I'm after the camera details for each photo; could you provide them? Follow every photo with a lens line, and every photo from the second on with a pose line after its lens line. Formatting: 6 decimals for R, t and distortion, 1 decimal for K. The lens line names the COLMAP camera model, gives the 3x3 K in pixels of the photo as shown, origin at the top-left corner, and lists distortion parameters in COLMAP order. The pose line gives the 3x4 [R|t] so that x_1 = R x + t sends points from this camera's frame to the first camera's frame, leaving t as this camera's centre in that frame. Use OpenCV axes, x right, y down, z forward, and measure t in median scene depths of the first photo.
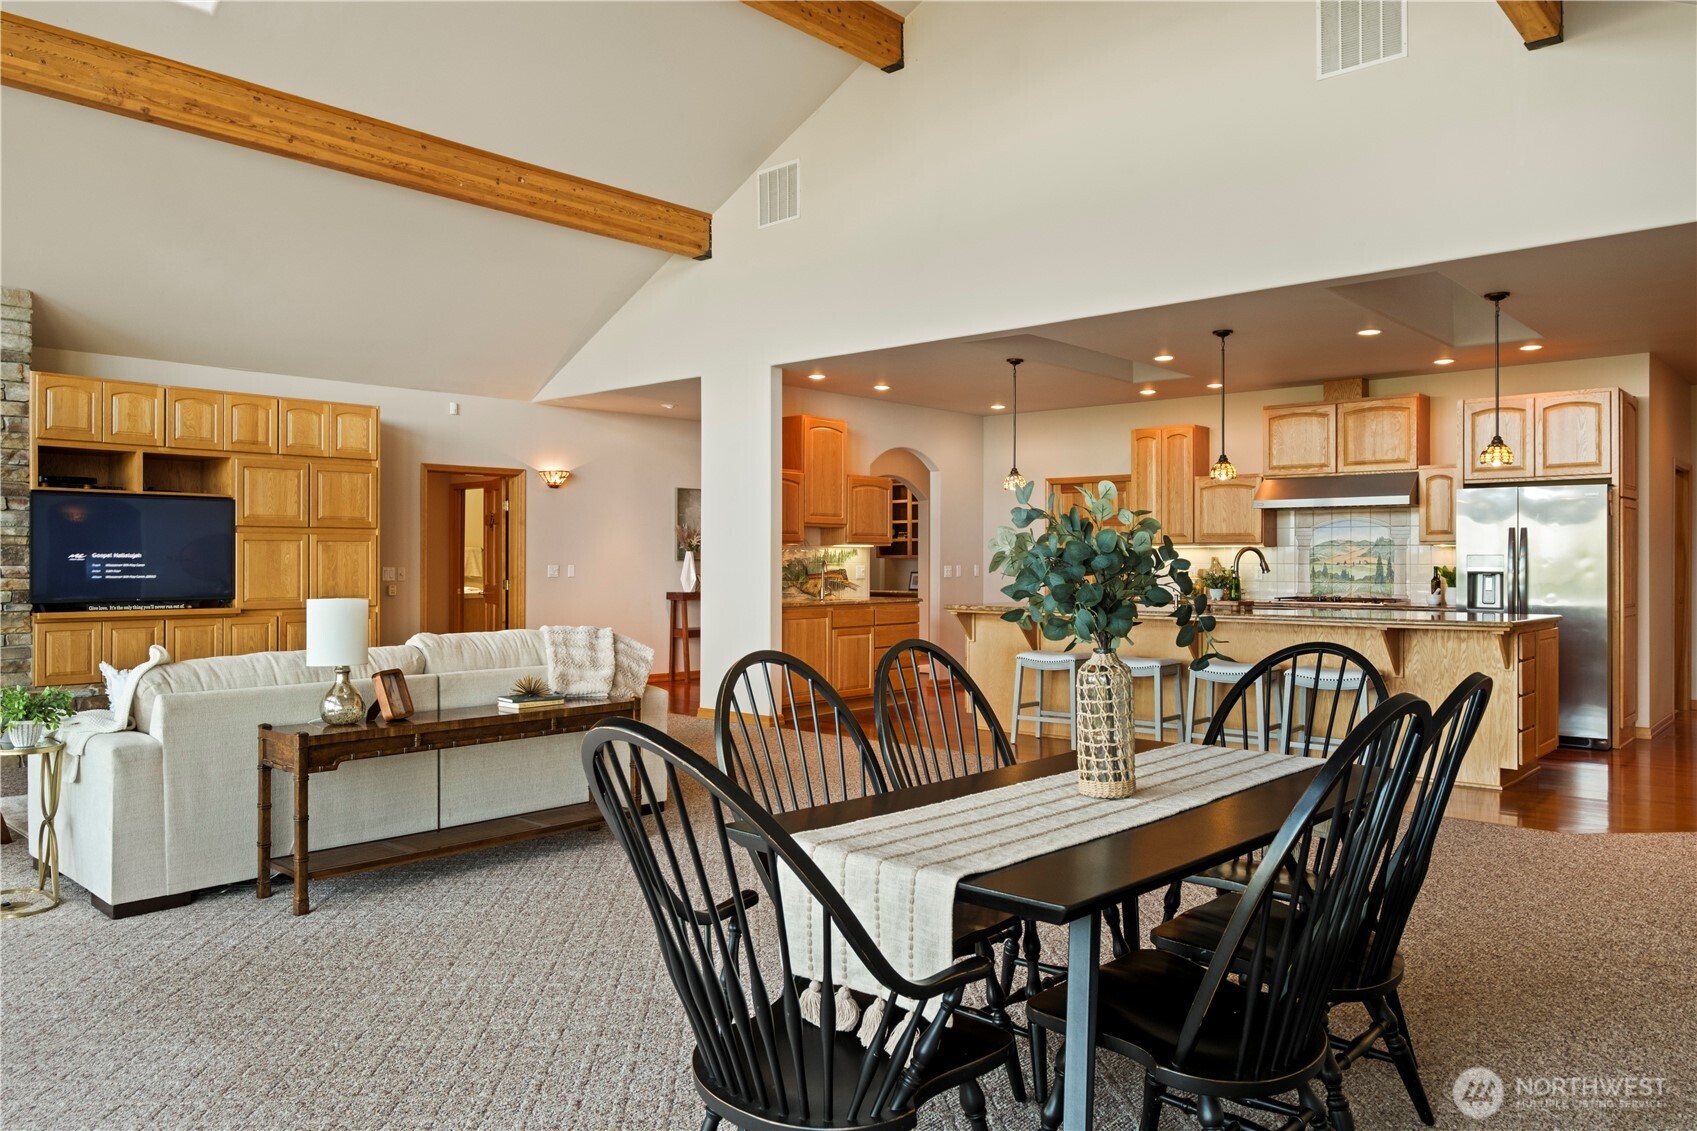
lens RADIAL K [[1175.7, 0, 843.2], [0, 1175.7, 555.8], [0, 0, 1]] dist [-0.009233, 0.013186]
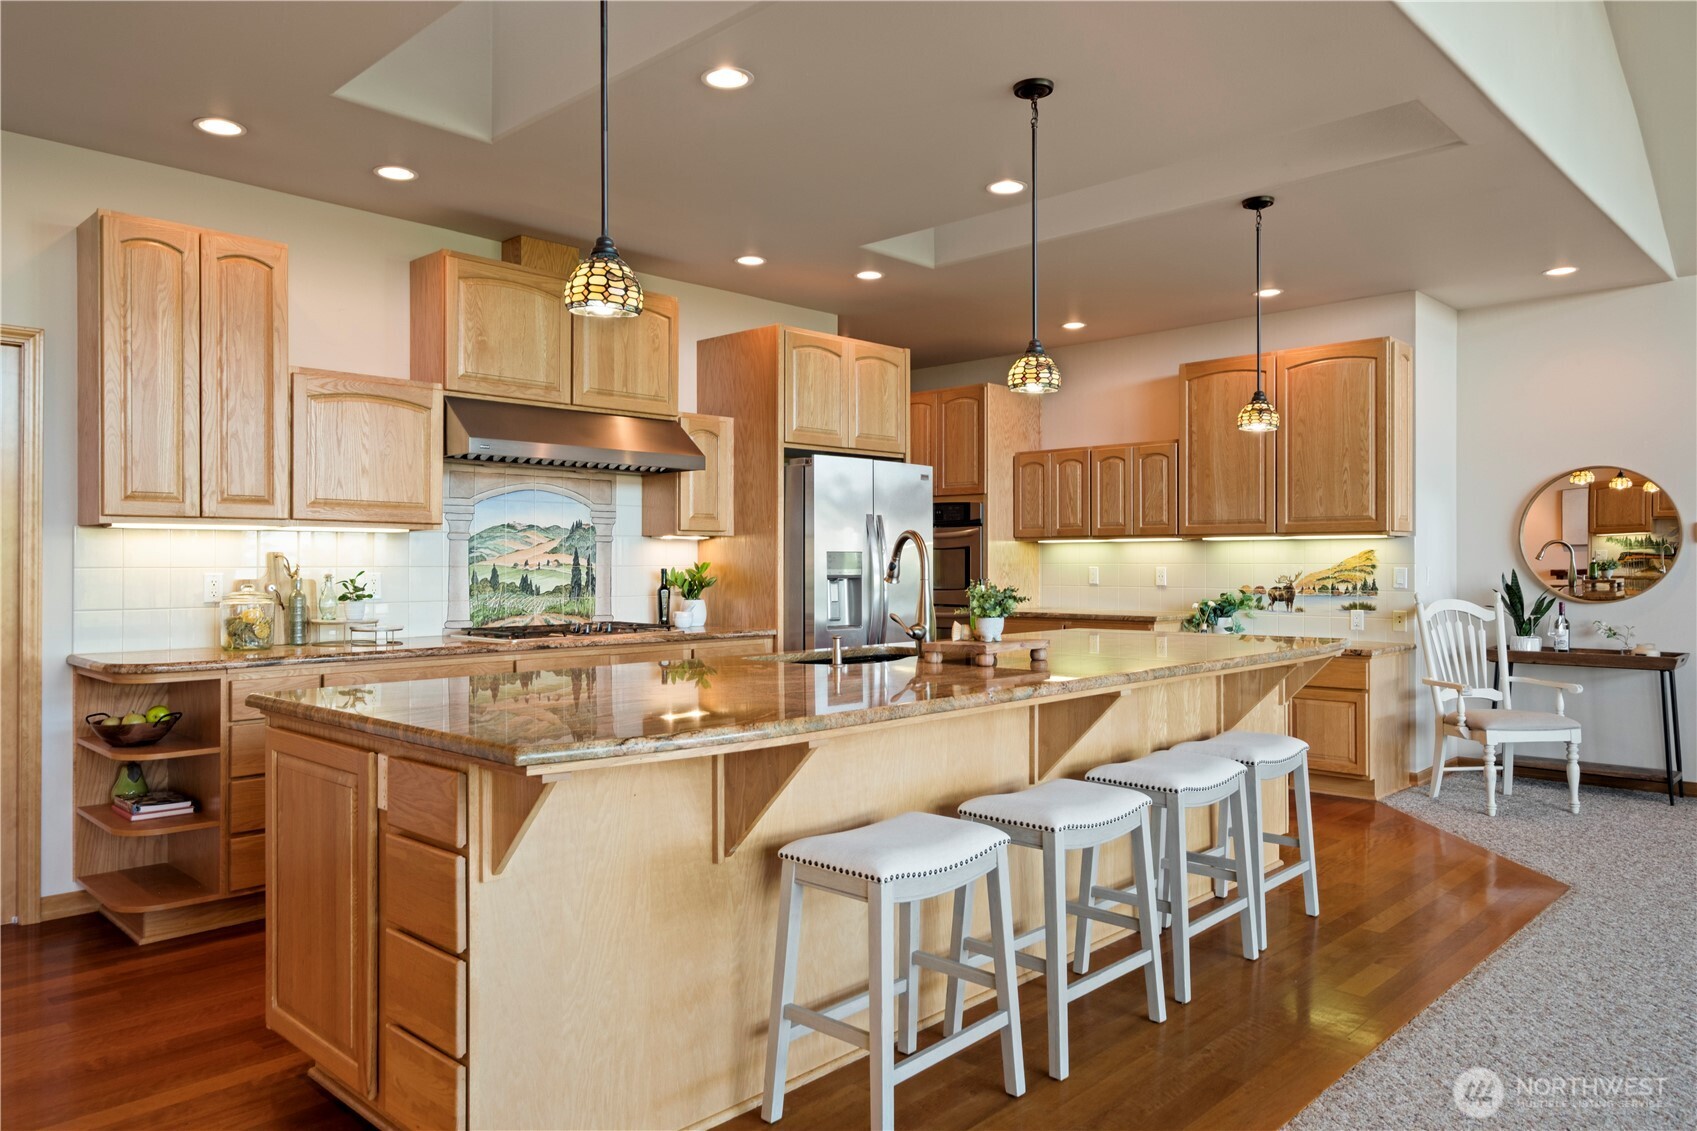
lens RADIAL K [[1143.5, 0, 840.4], [0, 1143.5, 555.3], [0, 0, 1]] dist [0.020298, -0.007711]
pose [[0.041615, 0.005285, 0.999120, -0.133581], [-0.002174, 0.999984, -0.005199, 0.004971], [-0.999131, -0.001956, 0.041625, 0.919311]]
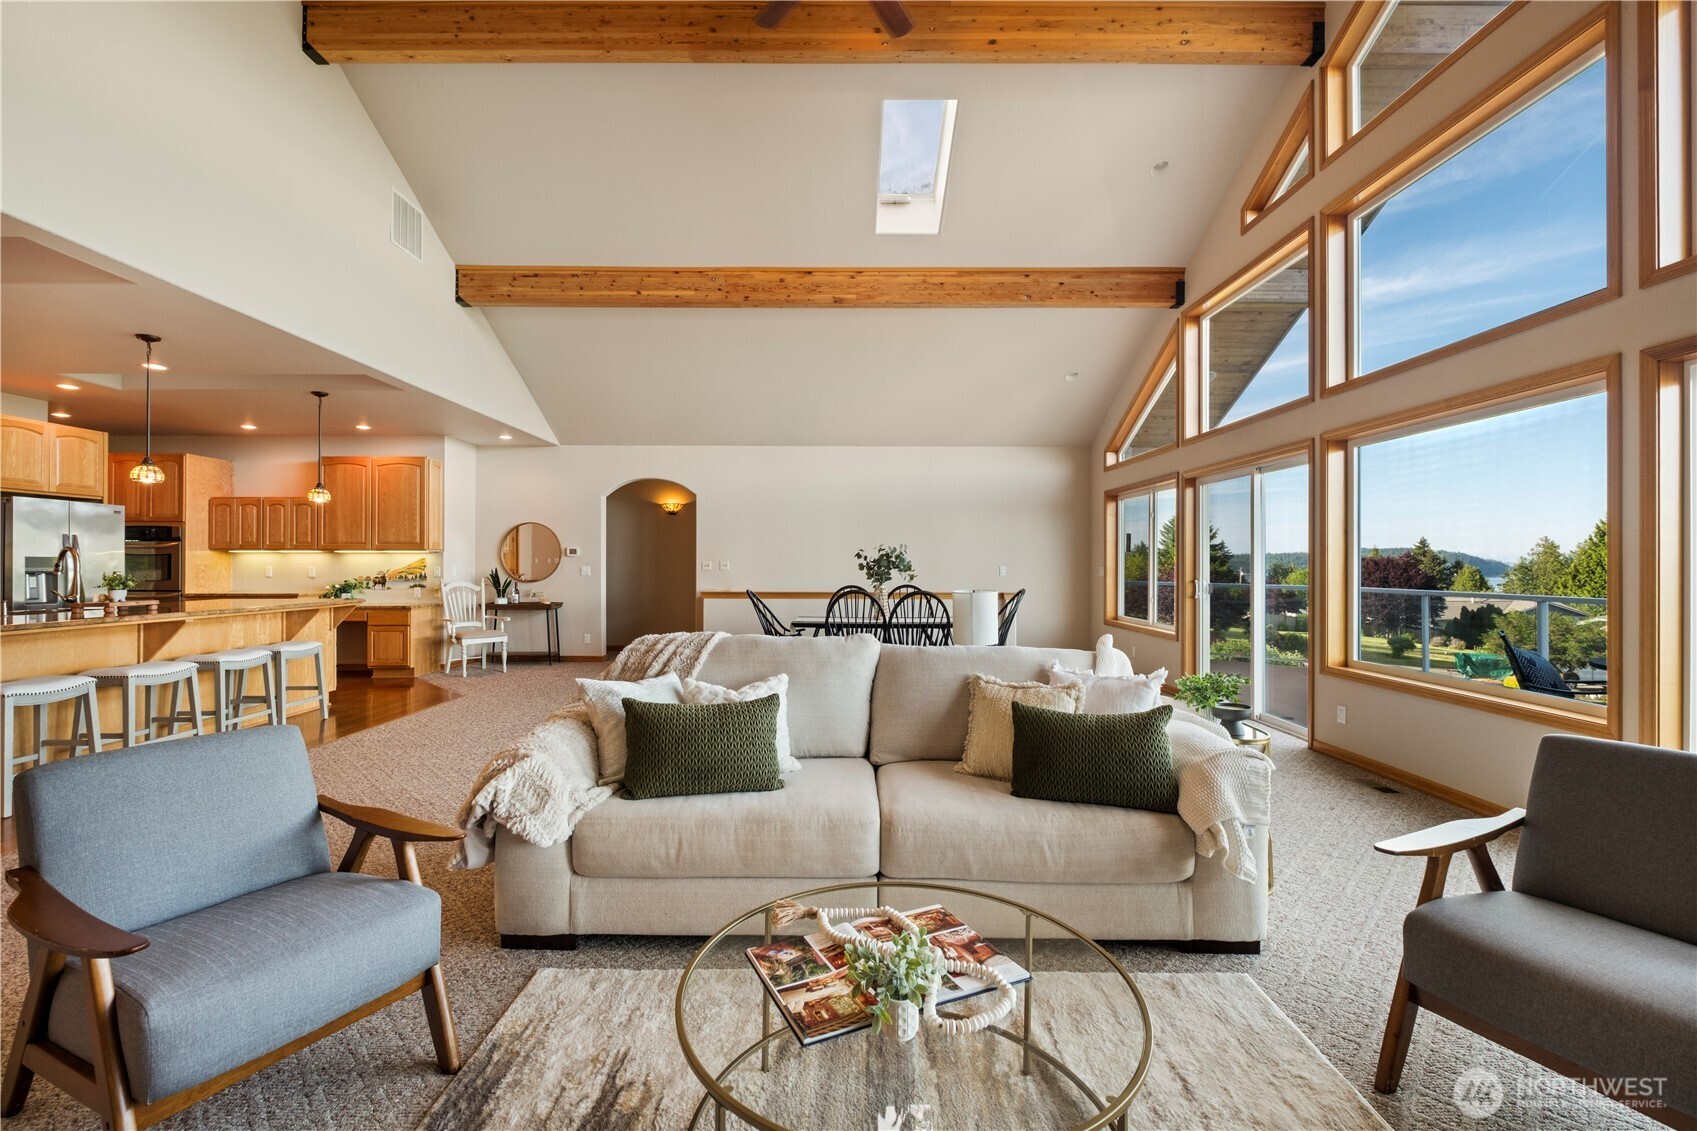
lens RADIAL K [[737.8, 0, 848.2], [0, 737.8, 561.2], [0, 0, 1]] dist [0.001105, -0.003683]
pose [[-0.670810, 0.002588, 0.741625, -0.485171], [-0.003760, 0.999969, -0.006891, 0.005494], [-0.741620, -0.007411, -0.670780, 0.846989]]
